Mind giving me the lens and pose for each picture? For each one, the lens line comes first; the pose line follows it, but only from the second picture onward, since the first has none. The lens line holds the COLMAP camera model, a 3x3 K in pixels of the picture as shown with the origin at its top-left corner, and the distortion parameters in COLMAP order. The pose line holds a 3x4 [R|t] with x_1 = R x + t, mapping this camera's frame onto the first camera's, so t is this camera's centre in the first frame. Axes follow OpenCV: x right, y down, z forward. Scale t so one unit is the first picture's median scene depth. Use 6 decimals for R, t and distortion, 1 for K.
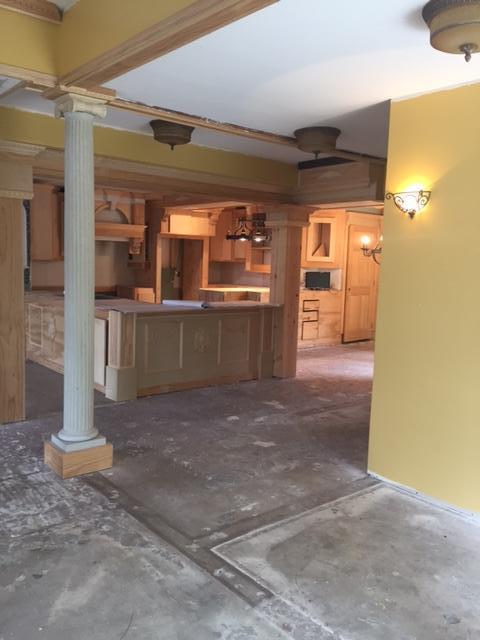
lens RADIAL K [[544.9, 0, 240.0], [0, 544.9, 320.0], [0, 0, 1]] dist [0.067152, -0.094499]
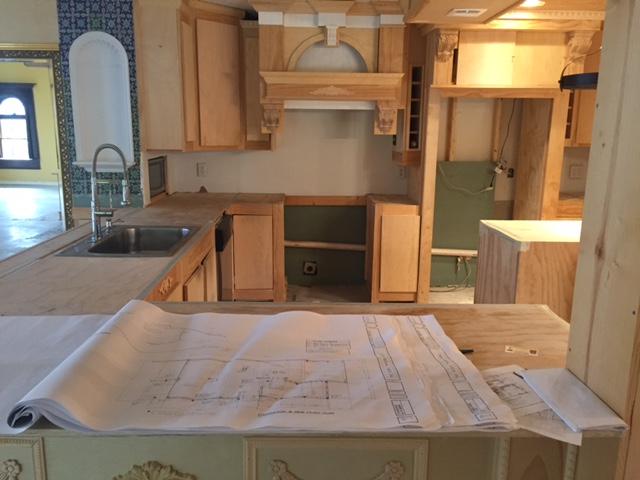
lens RADIAL K [[544.9, 0, 320.0], [0, 544.9, 240.0], [0, 0, 1]] dist [0.067152, -0.094499]
pose [[0.779331, 0.106067, -0.617570, 0.078450], [-0.060472, 0.993700, 0.094356, -0.070091], [0.623687, -0.036189, 0.780836, 0.581067]]
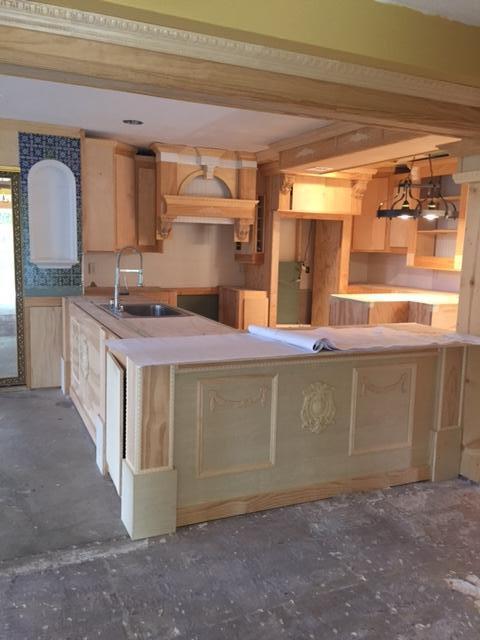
lens RADIAL K [[544.9, 0, 240.0], [0, 544.9, 320.0], [0, 0, 1]] dist [0.067152, -0.094499]
pose [[0.962625, 0.032973, -0.268822, -0.003153], [-0.027857, 0.999351, 0.022826, -0.037268], [0.269400, -0.014484, 0.962919, 0.329528]]
